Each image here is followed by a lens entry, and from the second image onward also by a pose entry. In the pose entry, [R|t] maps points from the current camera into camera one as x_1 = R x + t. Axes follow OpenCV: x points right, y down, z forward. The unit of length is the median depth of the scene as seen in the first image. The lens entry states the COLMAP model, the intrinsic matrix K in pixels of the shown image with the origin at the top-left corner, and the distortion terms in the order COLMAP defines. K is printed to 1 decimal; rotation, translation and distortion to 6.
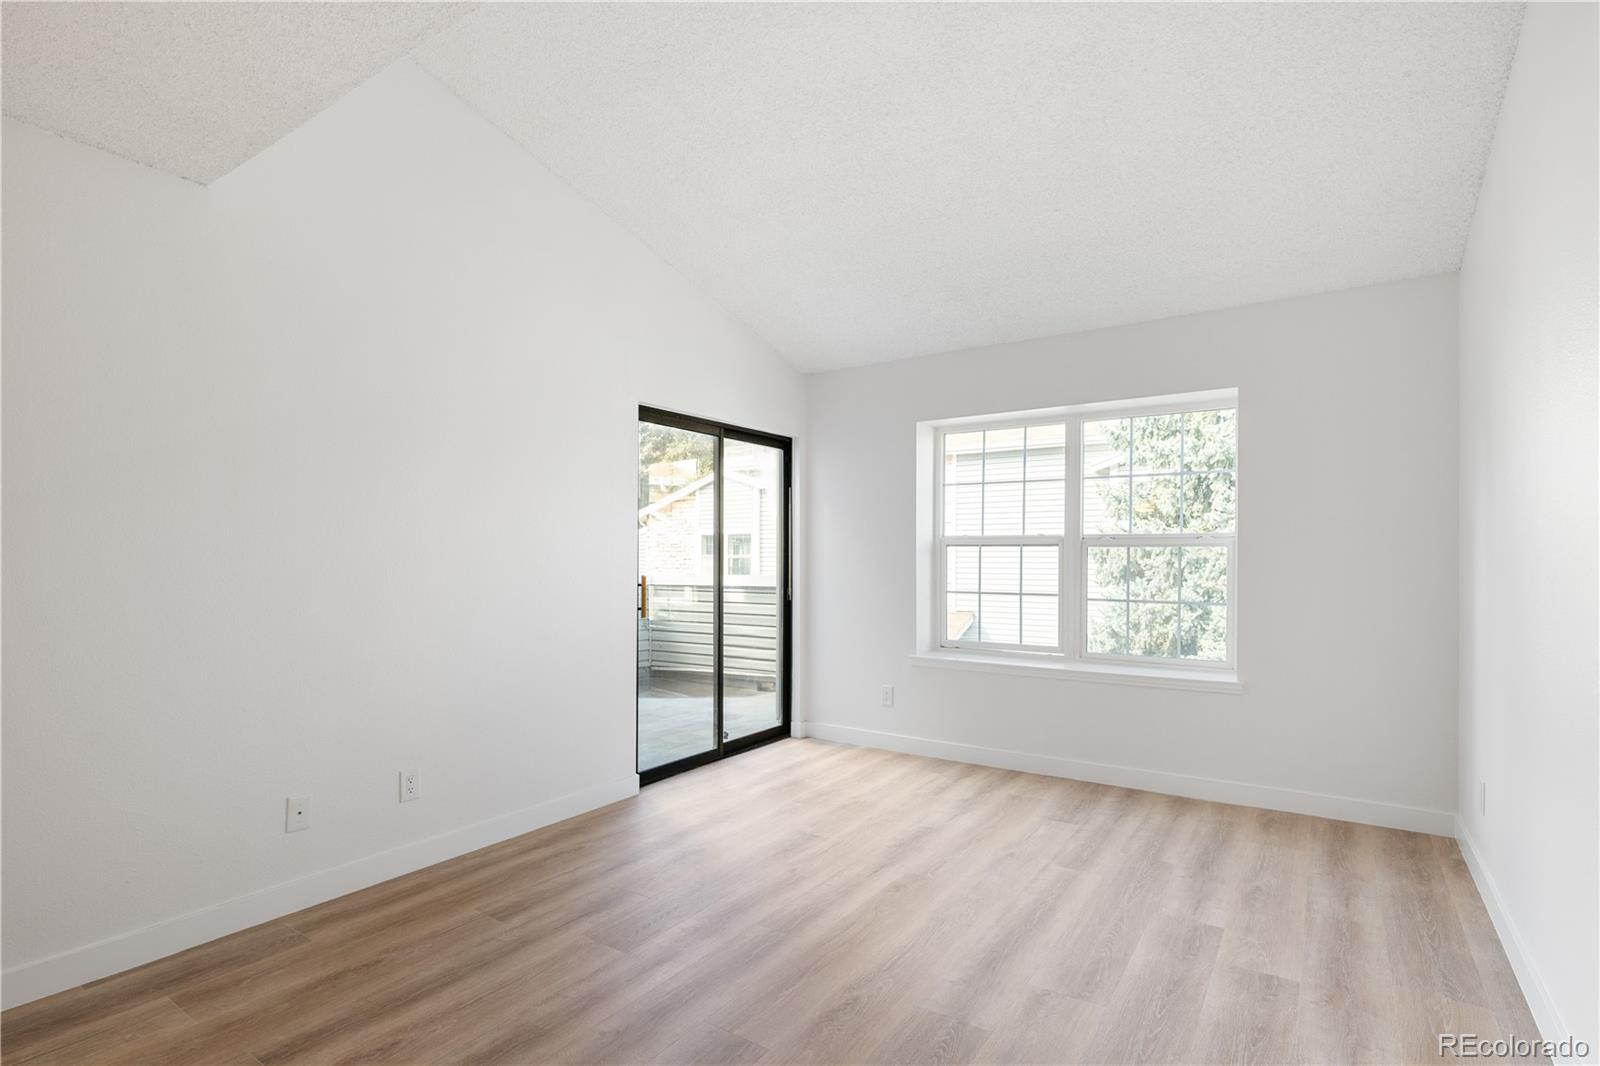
lens RADIAL K [[777.8, 0, 793.0], [0, 777.8, 548.4], [0, 0, 1]] dist [0.005417, -0.004578]
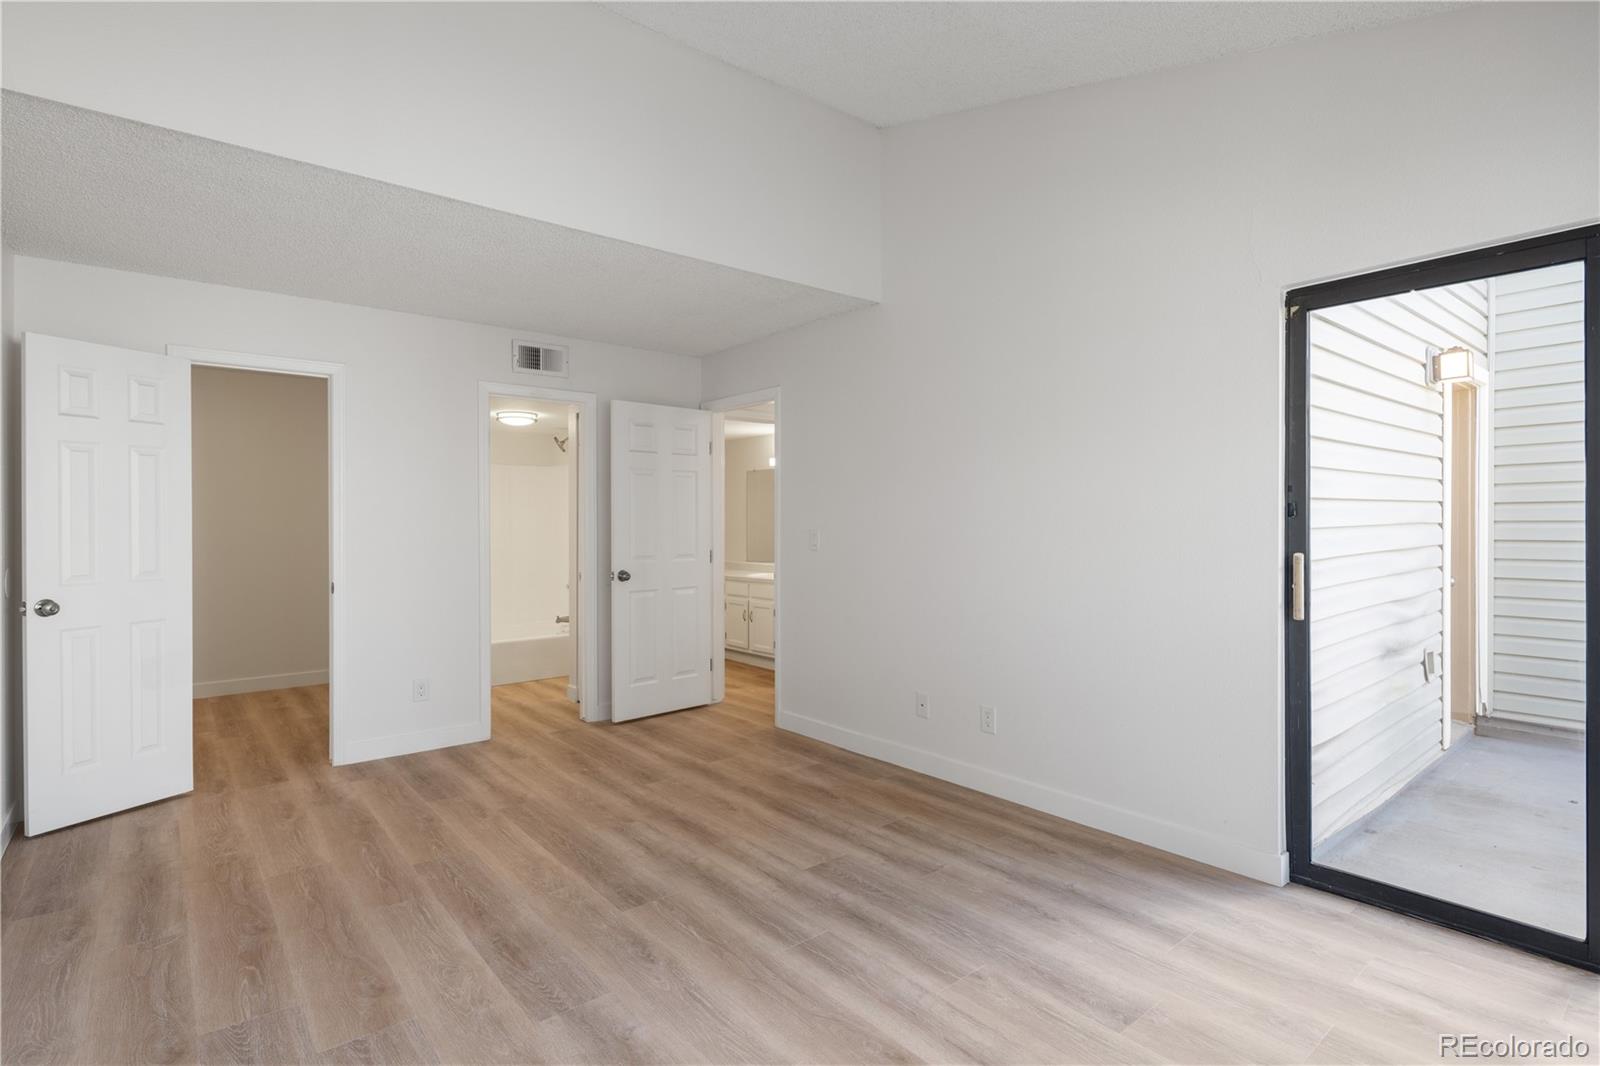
lens RADIAL K [[777.8, 0, 797.8], [0, 777.8, 525.3], [0, 0, 1]] dist [0.005417, -0.004578]
pose [[-0.277409, -0.000785, -0.960752, 0.726472], [0.017741, 0.999825, -0.005940, 0.009881], [0.960588, -0.018692, -0.277347, 1.059802]]
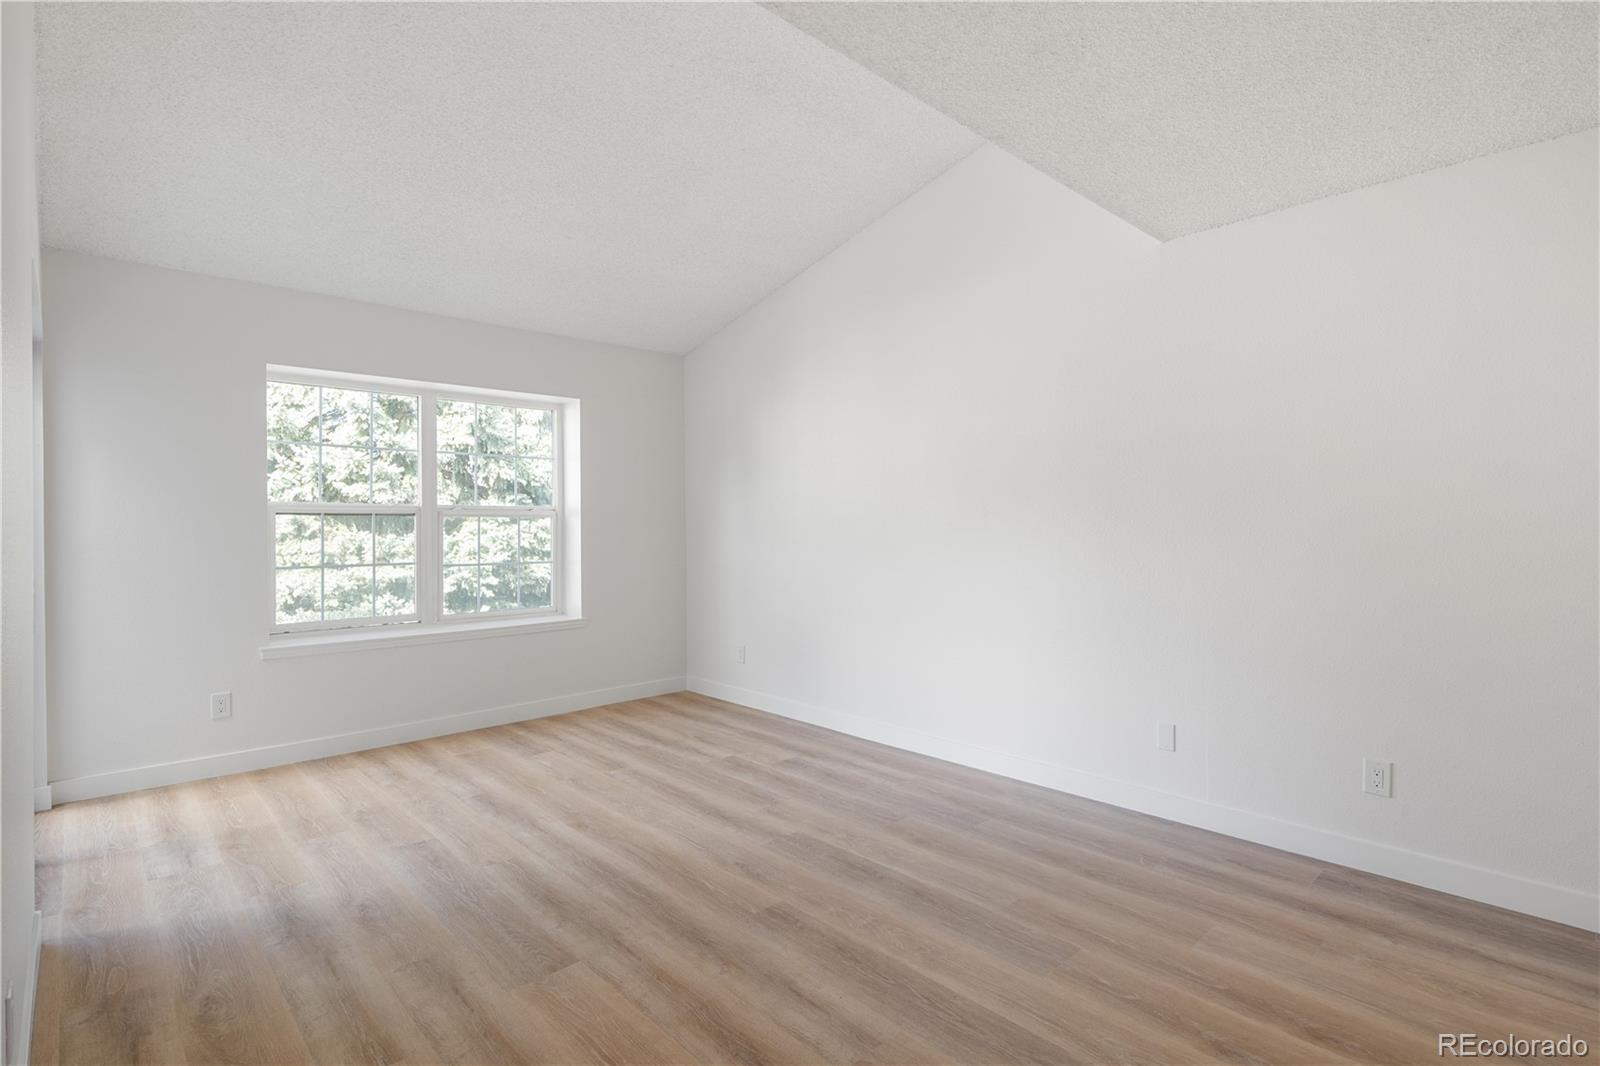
lens RADIAL K [[777.8, 0, 795.5], [0, 777.8, 530.0], [0, 0, 1]] dist [0.005417, -0.004578]
pose [[0.219417, -0.011280, 0.975566, -0.838648], [-0.006188, 0.999897, 0.012953, -0.000374], [-0.975612, -0.008879, 0.219325, 0.446049]]
